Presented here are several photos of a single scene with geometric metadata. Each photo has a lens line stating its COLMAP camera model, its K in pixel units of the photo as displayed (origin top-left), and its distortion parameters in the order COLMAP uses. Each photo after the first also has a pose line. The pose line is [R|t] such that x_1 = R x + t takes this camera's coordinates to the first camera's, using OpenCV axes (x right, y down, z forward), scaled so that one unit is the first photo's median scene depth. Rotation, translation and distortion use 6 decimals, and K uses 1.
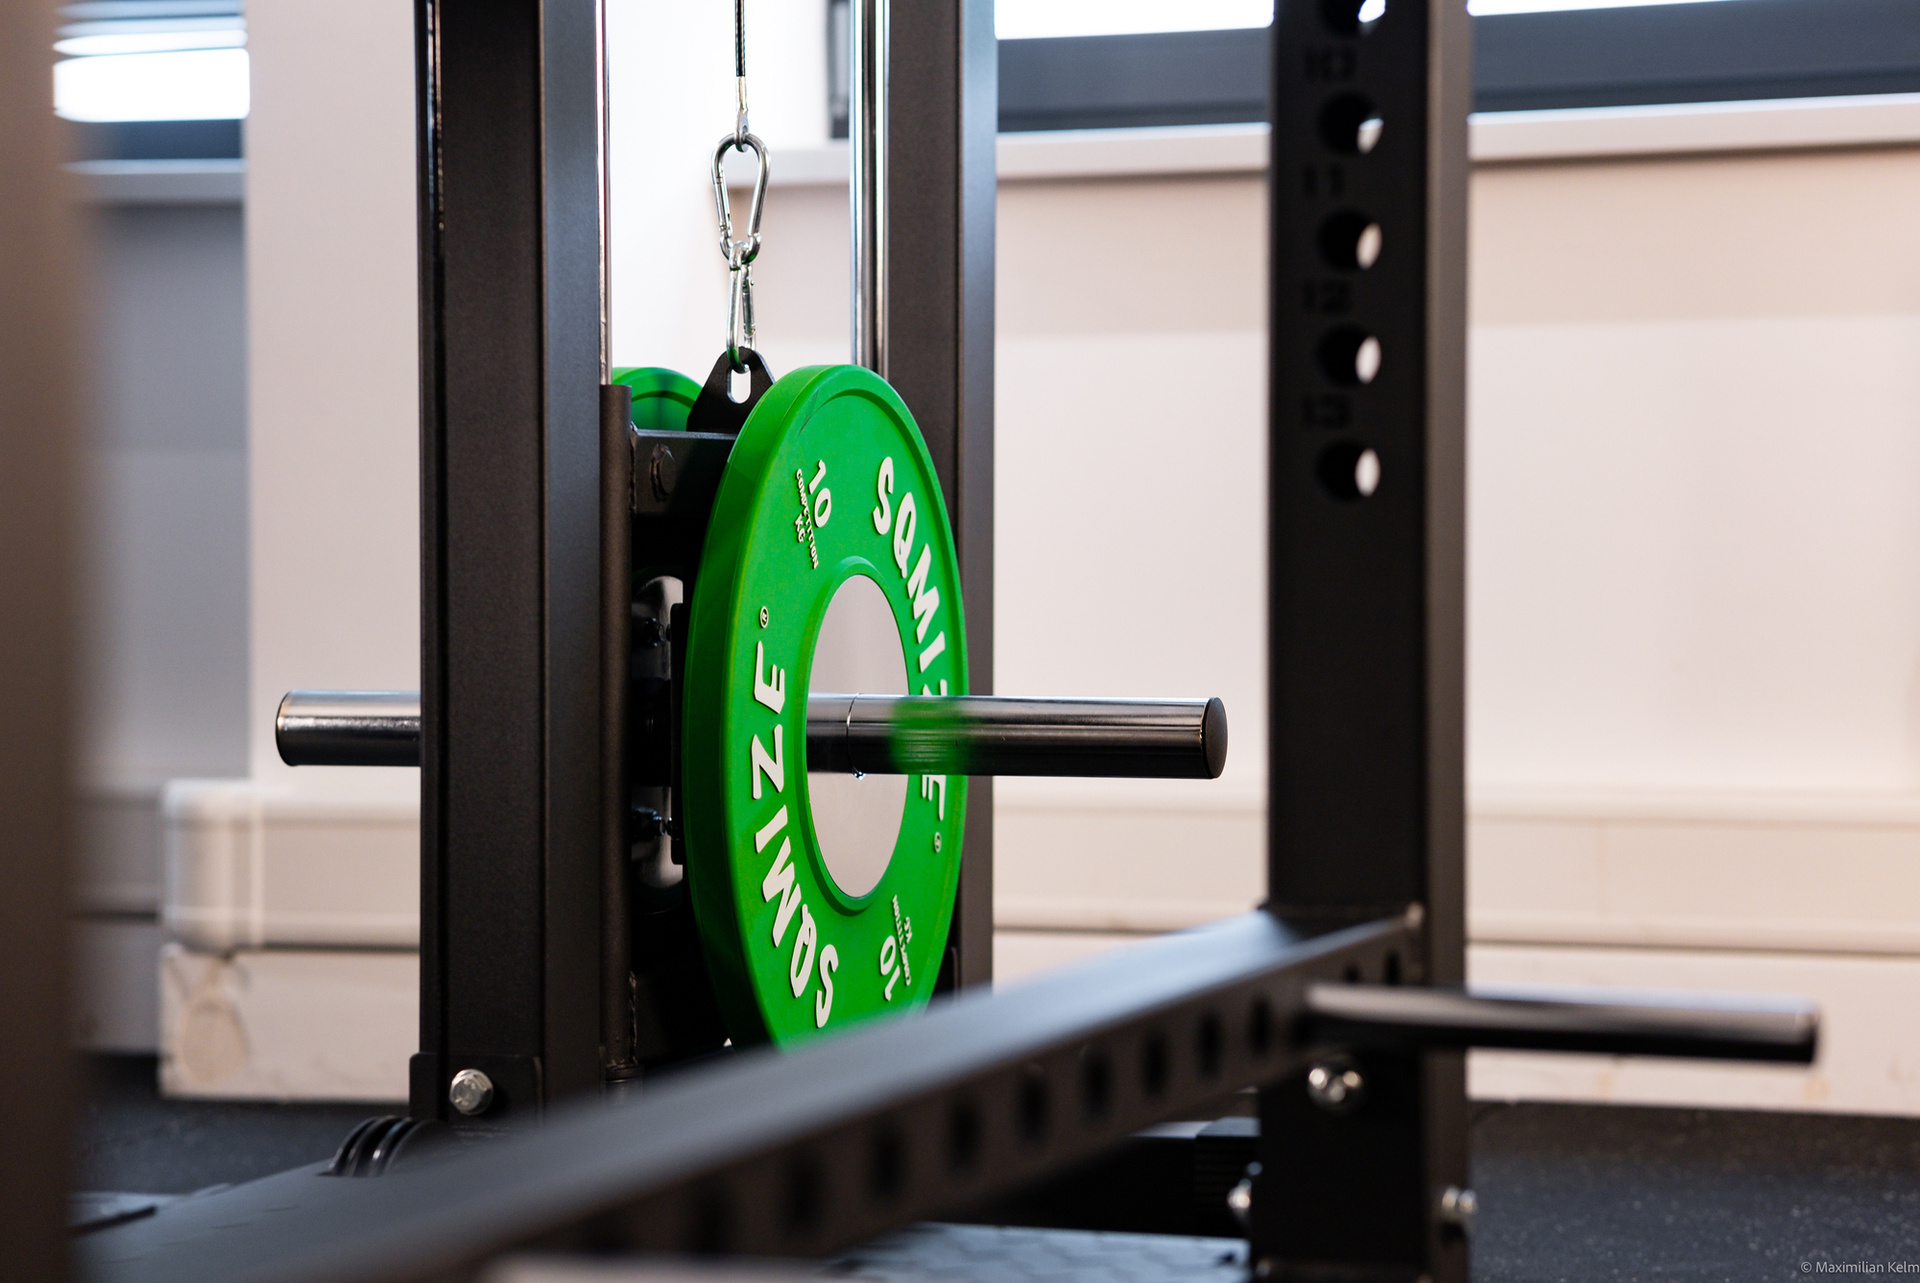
lens RADIAL K [[4688.1, 0, 960.0], [0, 4688.1, 641.5], [0, 0, 1]] dist [0.583358, -0.112659]
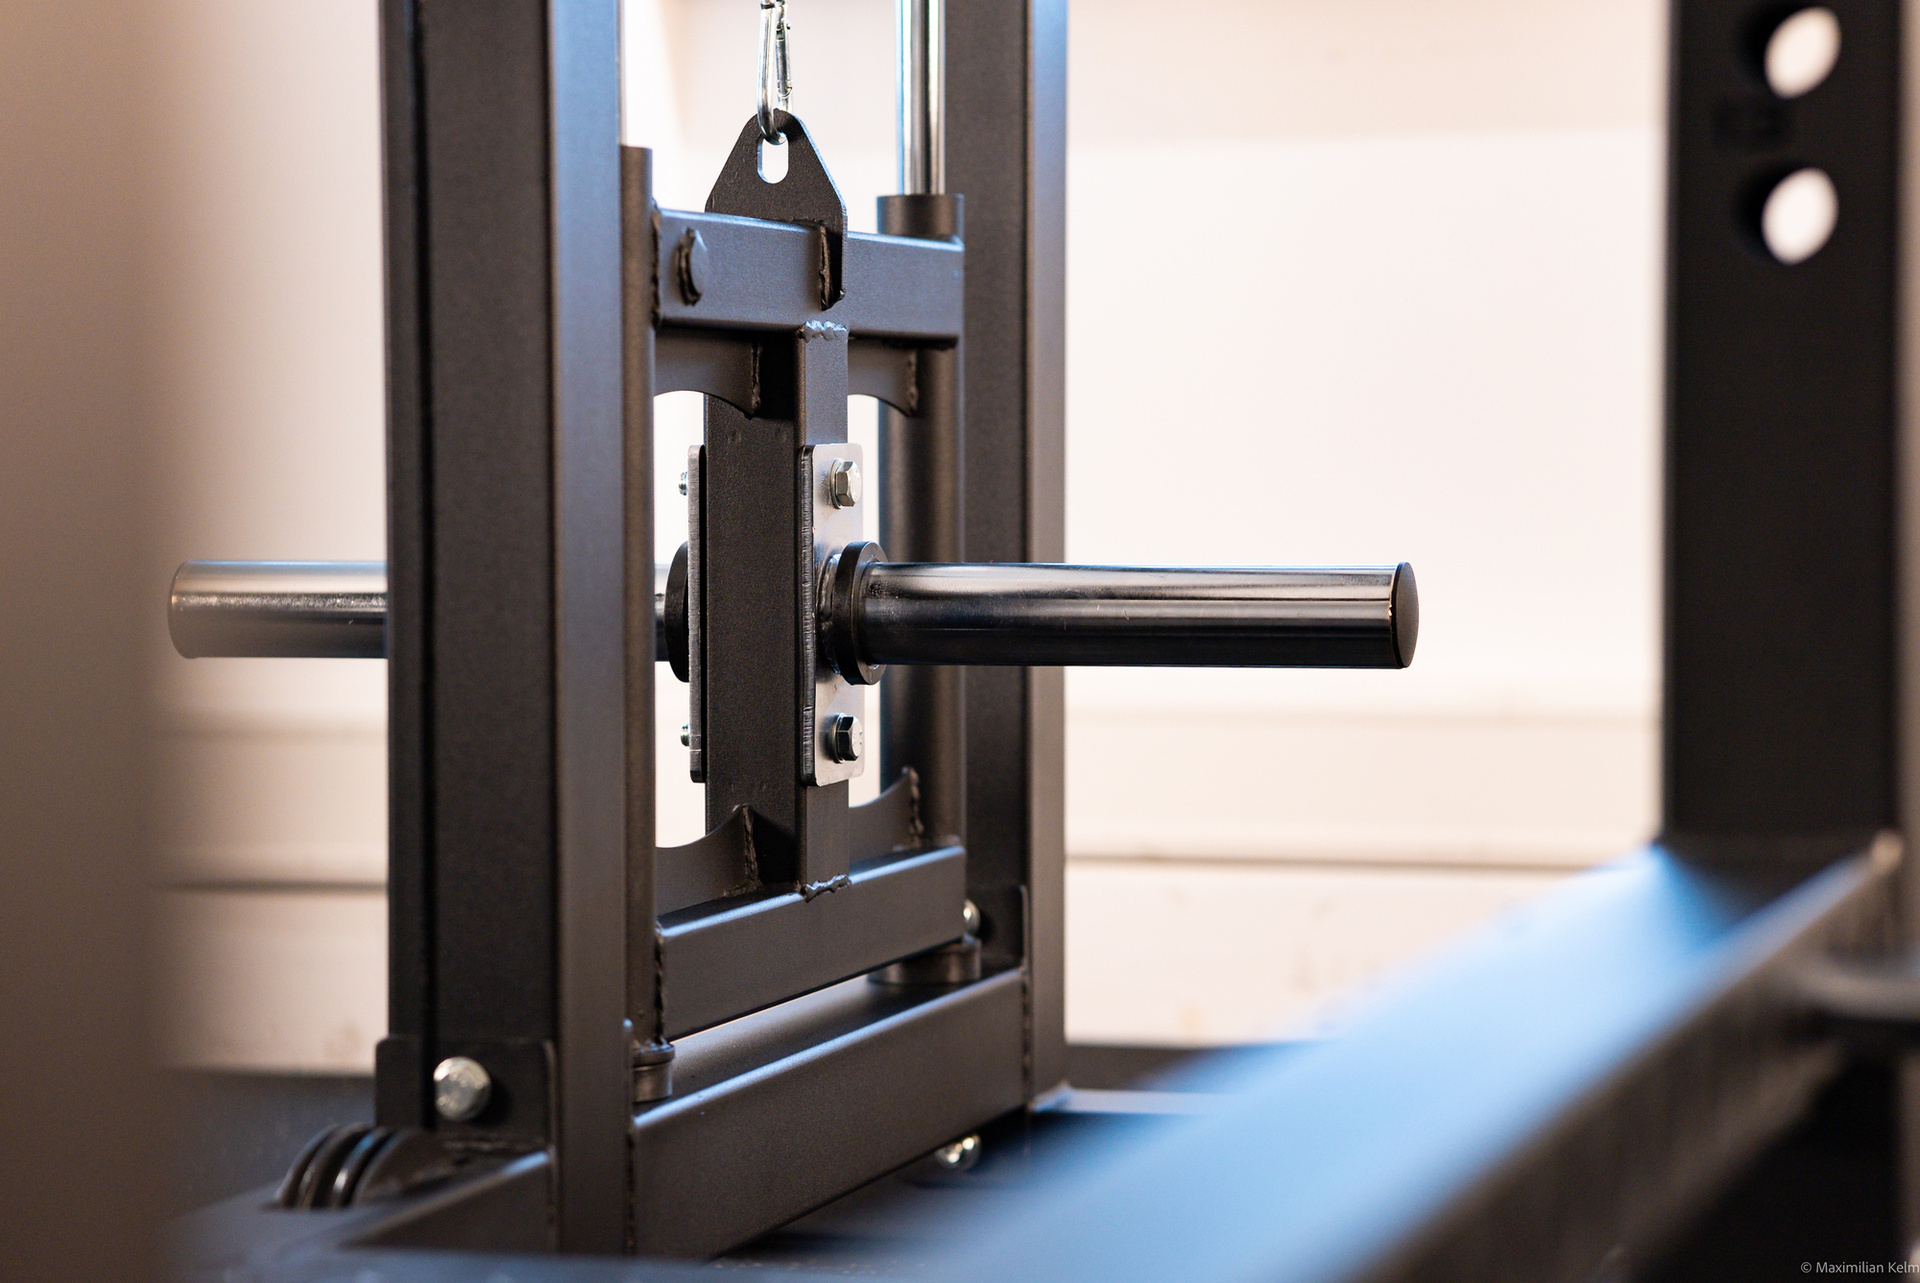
lens RADIAL K [[4688.1, 0, 960.0], [0, 4688.1, 641.5], [0, 0, 1]] dist [0.583358, -0.112659]
pose [[0.999044, -0.004875, 0.043448, -0.050539], [0.004053, 0.999811, 0.019004, 0.009684], [-0.043532, -0.018810, 0.998875, 0.226431]]
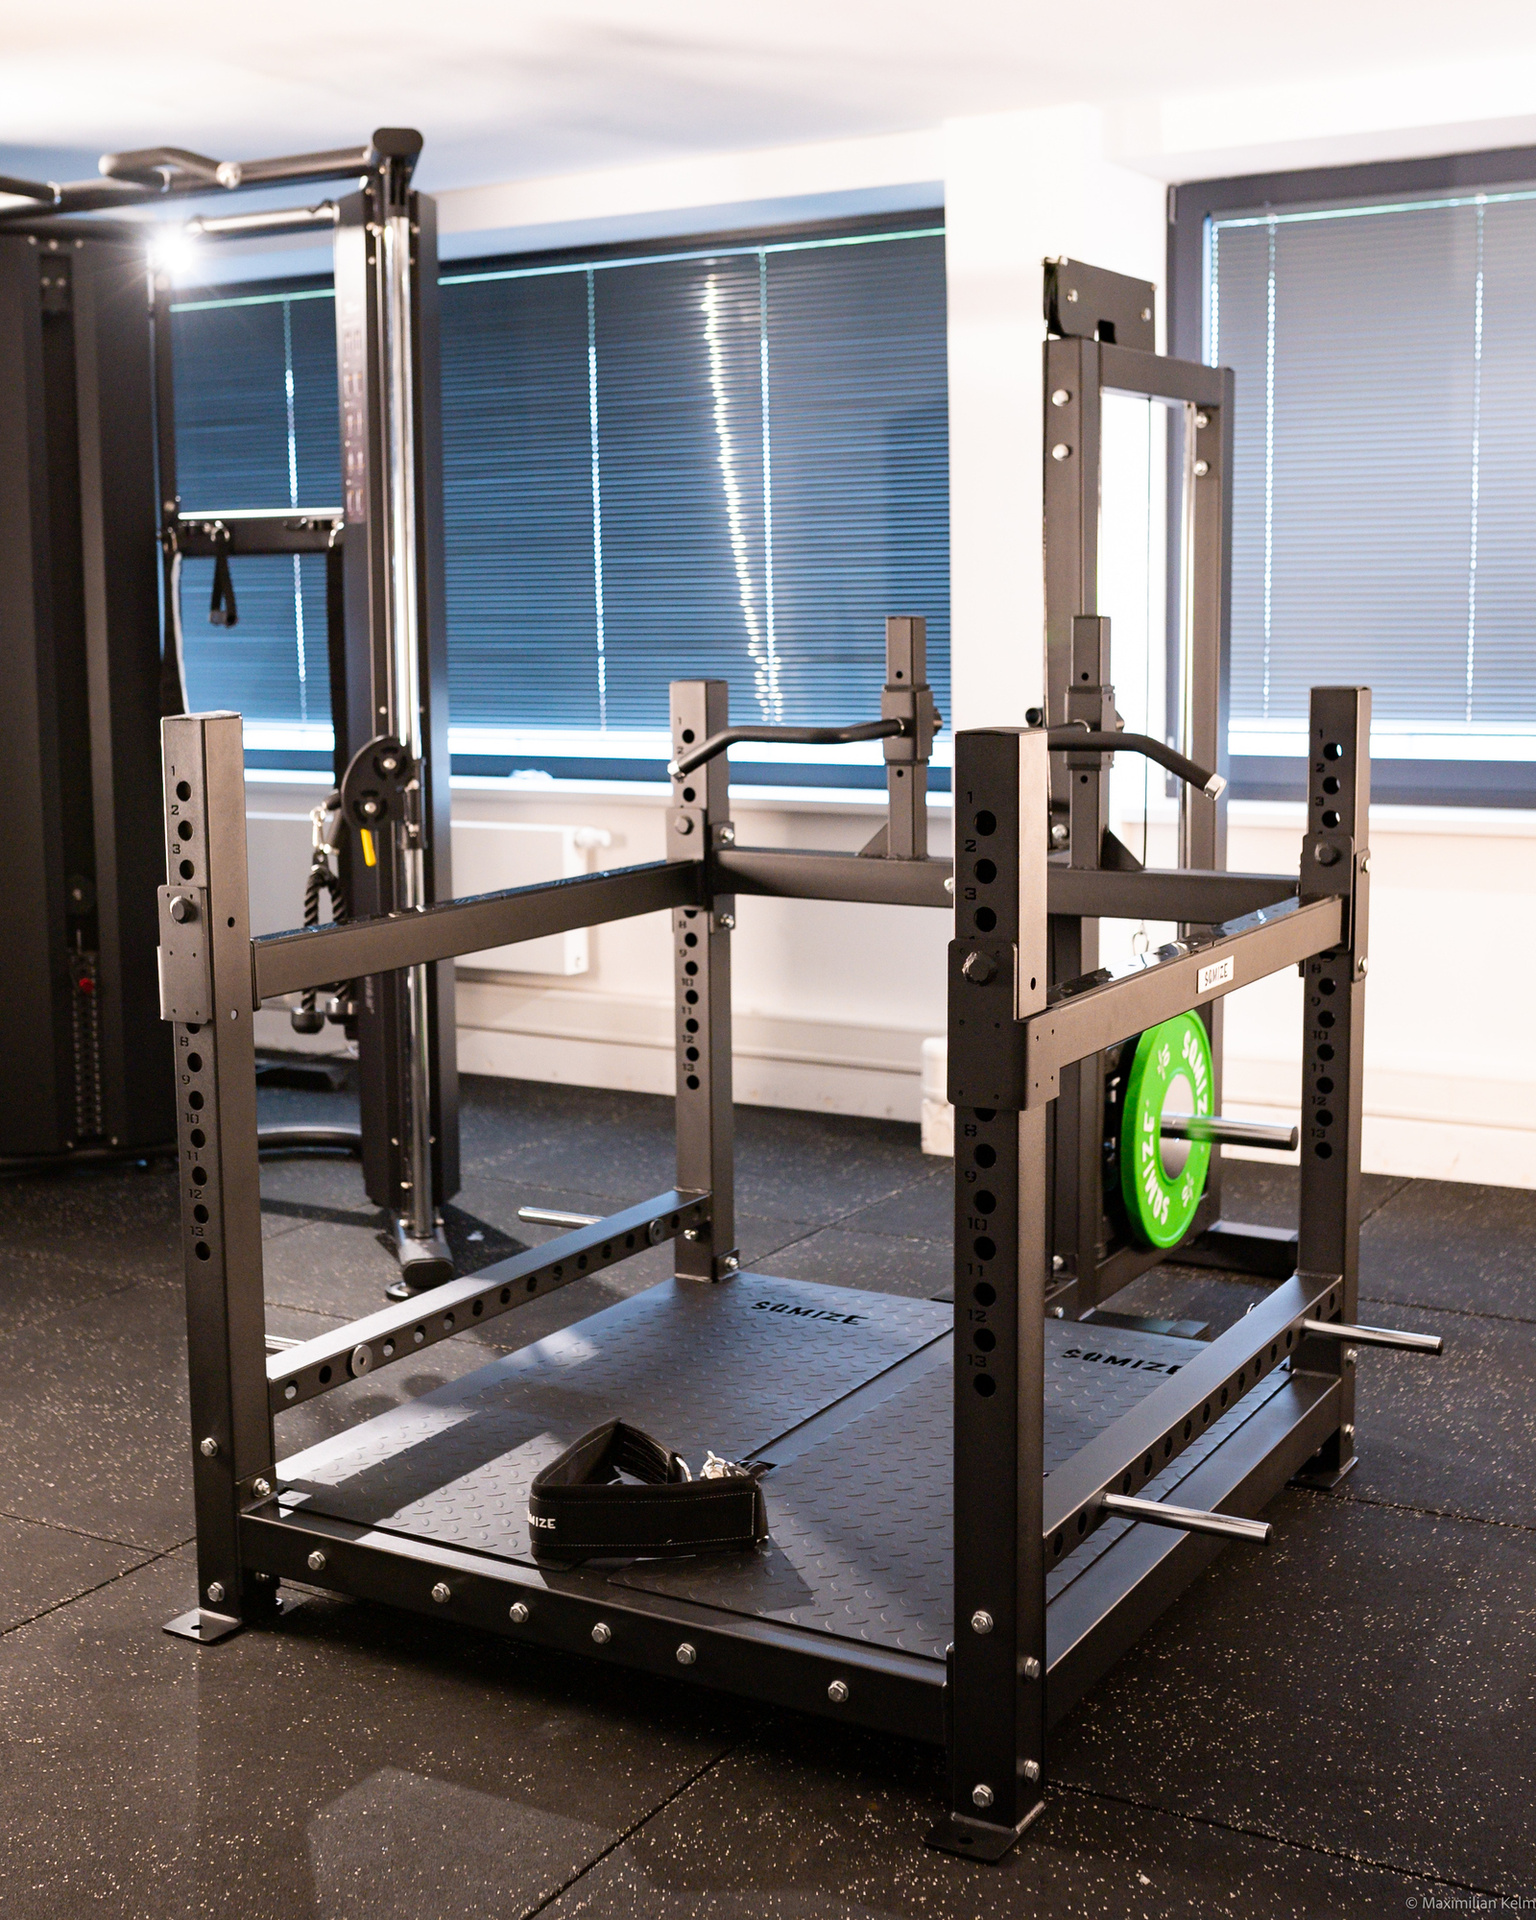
lens RADIAL K [[2354.0, 0, 768.0], [0, 2354.0, 960.0], [0, 0, 1]] dist [0.005139, 0.002387]
pose [[0.983216, 0.020678, -0.181268, -0.007882], [0.002797, 0.991731, 0.128302, -0.305569], [0.182422, -0.126655, 0.975029, -0.574787]]
